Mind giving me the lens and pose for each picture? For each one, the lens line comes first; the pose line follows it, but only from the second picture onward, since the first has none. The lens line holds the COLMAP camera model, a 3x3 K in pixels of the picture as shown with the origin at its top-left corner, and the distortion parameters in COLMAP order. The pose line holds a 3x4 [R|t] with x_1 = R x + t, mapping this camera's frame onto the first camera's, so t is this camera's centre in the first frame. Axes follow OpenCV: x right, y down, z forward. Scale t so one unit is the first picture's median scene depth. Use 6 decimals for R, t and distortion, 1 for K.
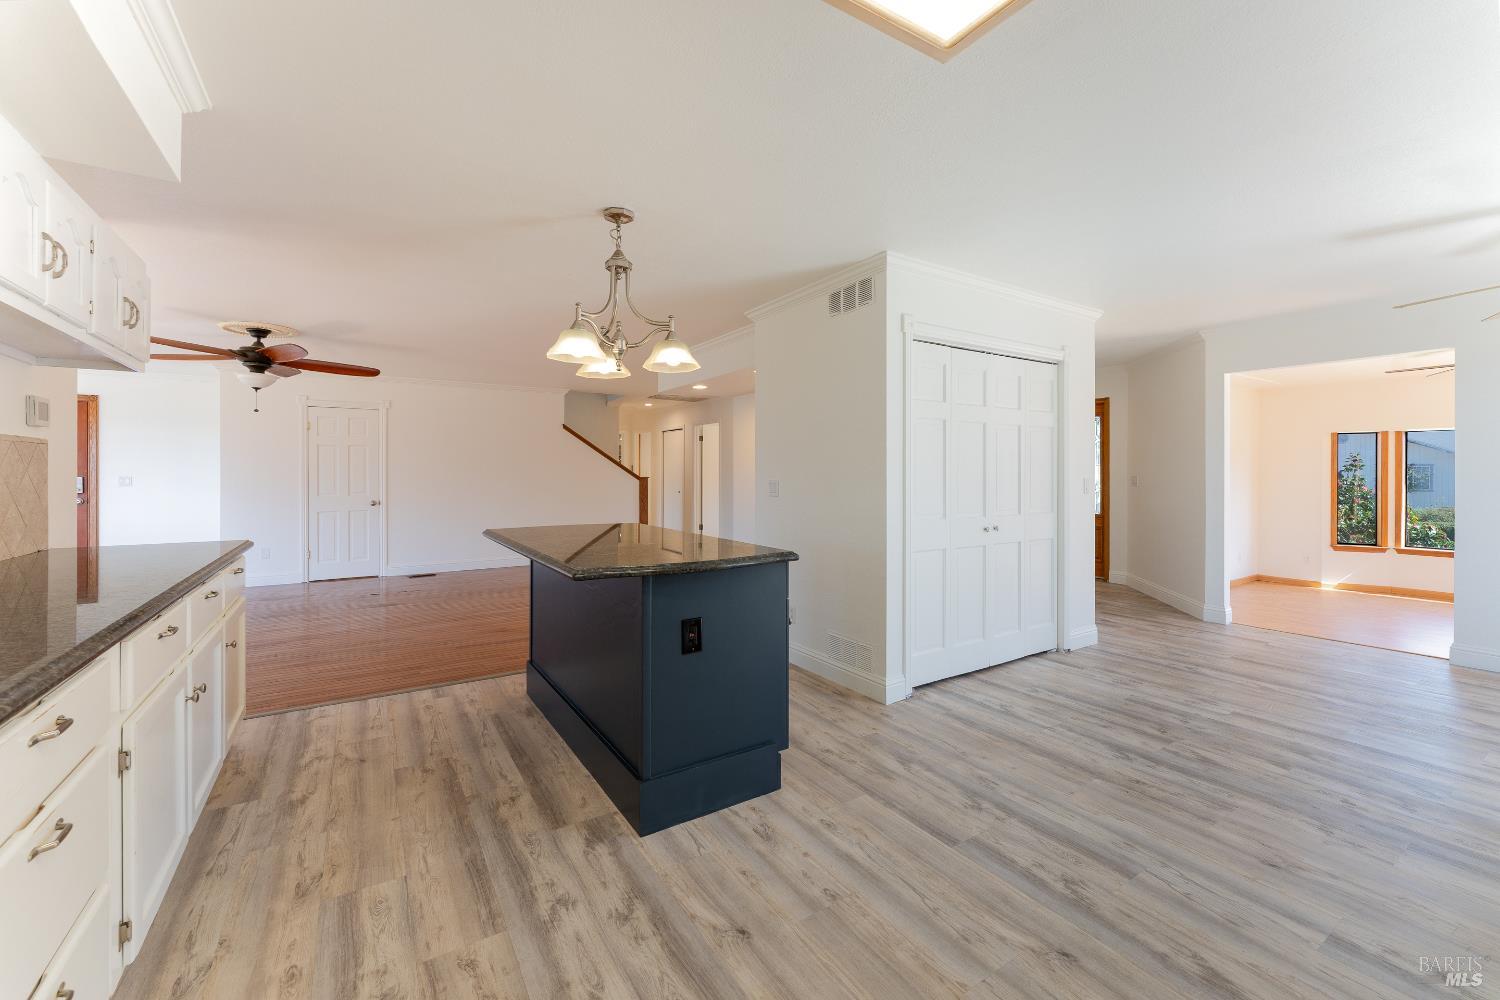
lens RADIAL K [[611.0, 0, 747.5], [0, 611.0, 472.1], [0, 0, 1]] dist [-0.003086, -0.000452]
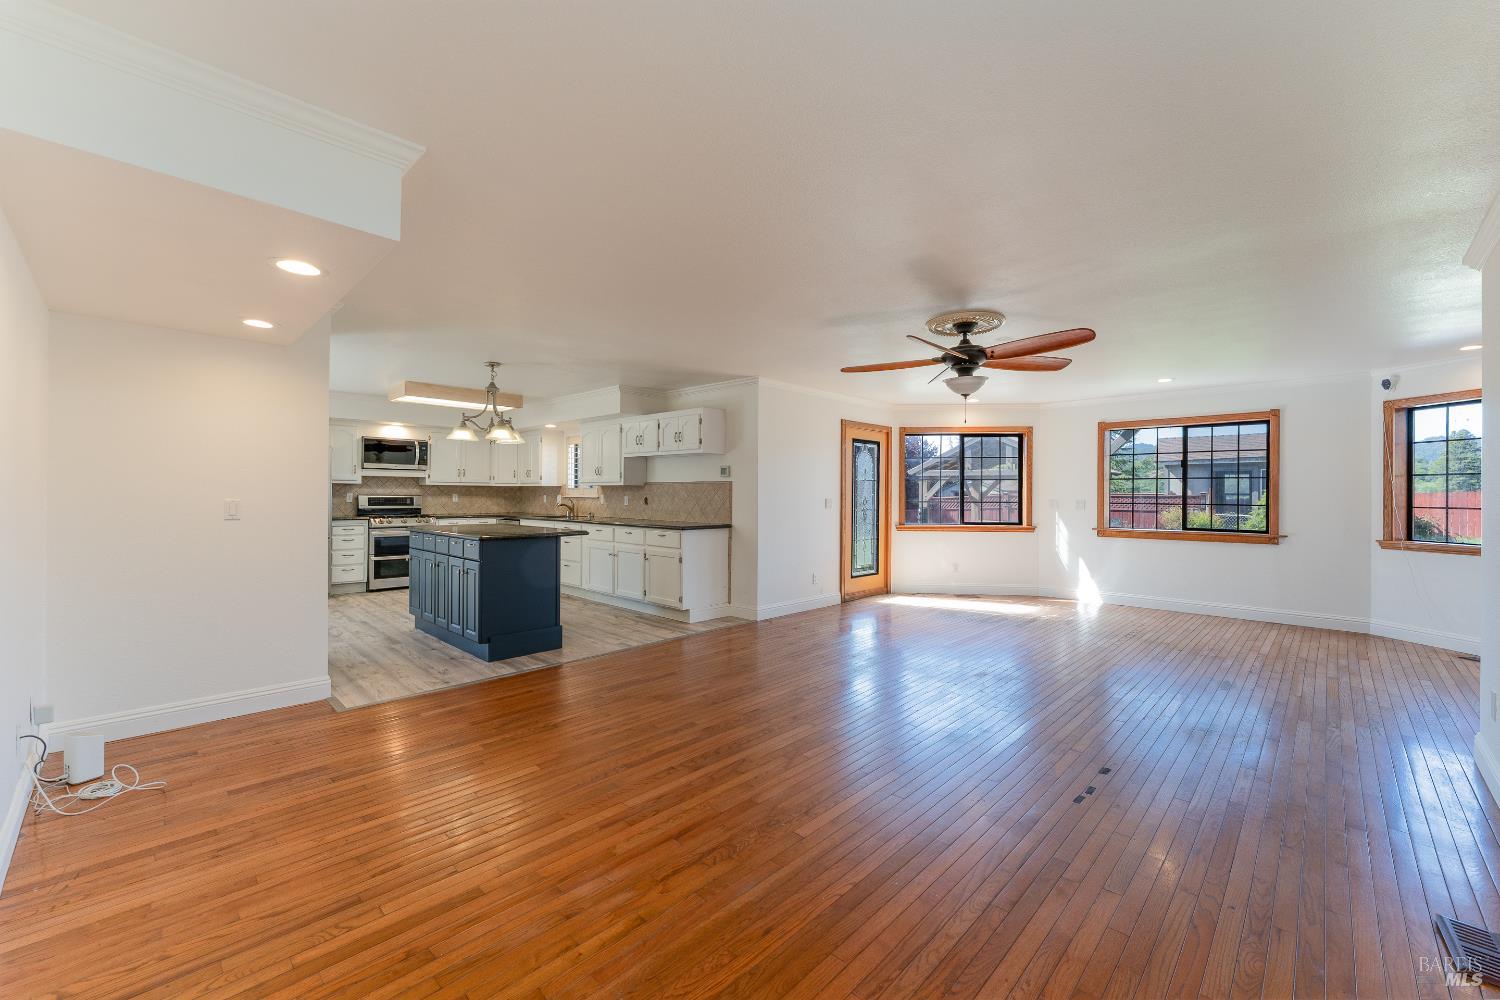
lens RADIAL K [[600.0, 0, 745.9], [0, 600.0, 496.7], [0, 0, 1]] dist [-0.001359, -0.000109]
pose [[-0.974194, -0.005876, -0.225634, -0.576971], [-0.006730, 0.999973, 0.003018, 0.003067], [0.225610, 0.004458, -0.974208, 3.090580]]
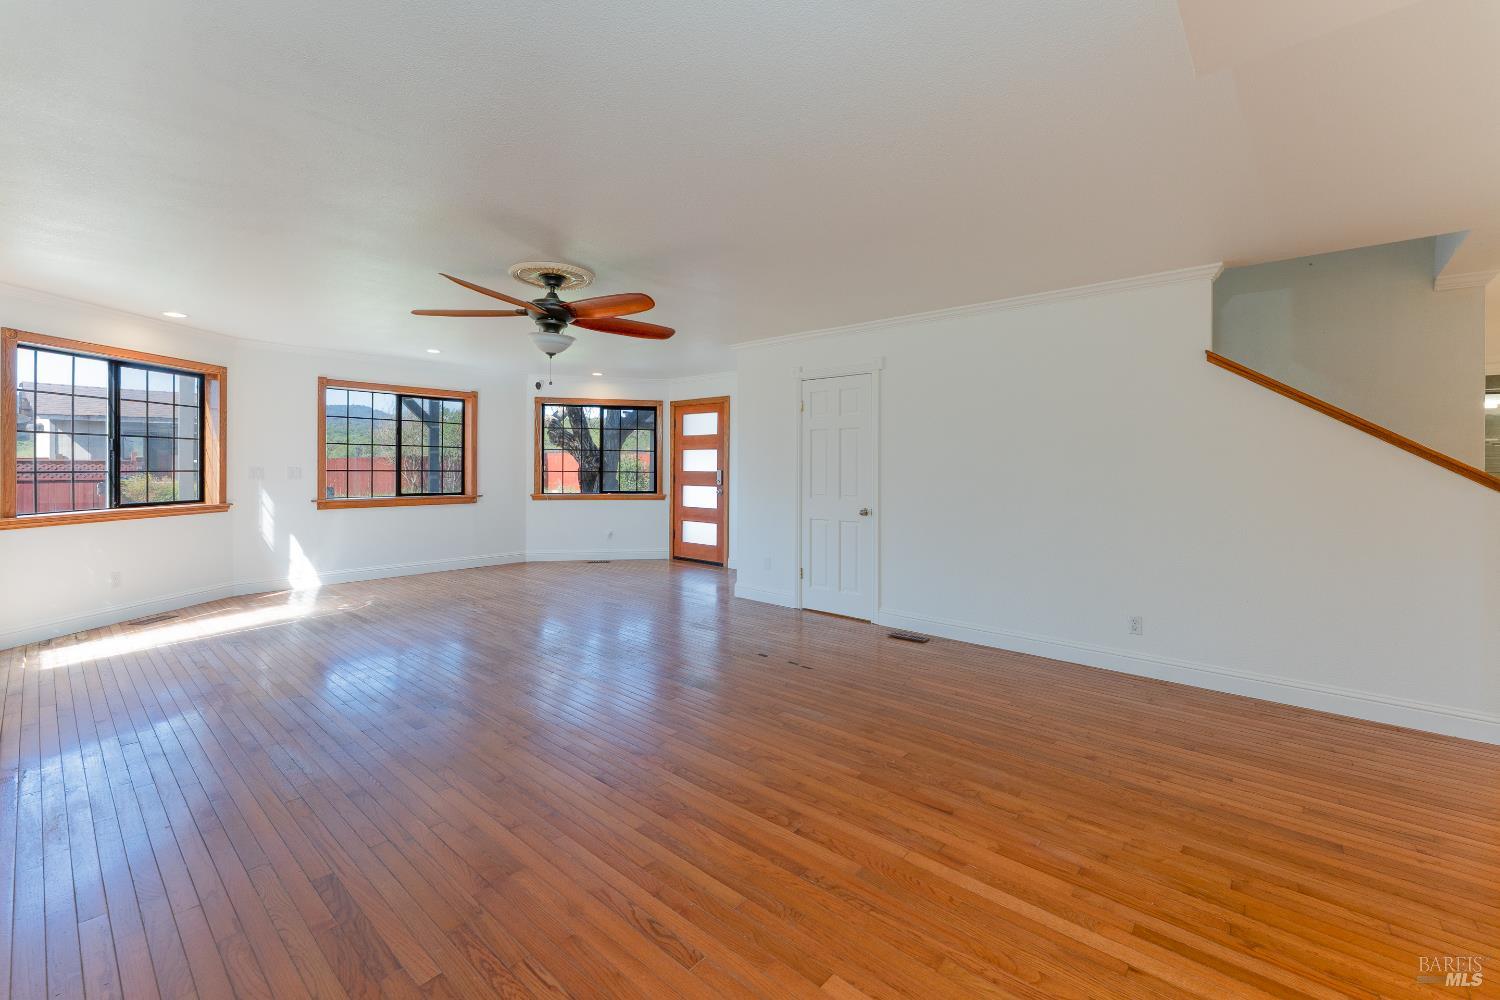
lens RADIAL K [[617.8, 0, 761.2], [0, 617.8, 475.2], [0, 0, 1]] dist [-0.000480, 0.000125]
pose [[0.289008, 0.013801, -0.957227, 0.030184], [-0.006586, 0.999901, 0.012428, 0.005147], [0.957304, 0.002712, 0.289071, 1.829060]]
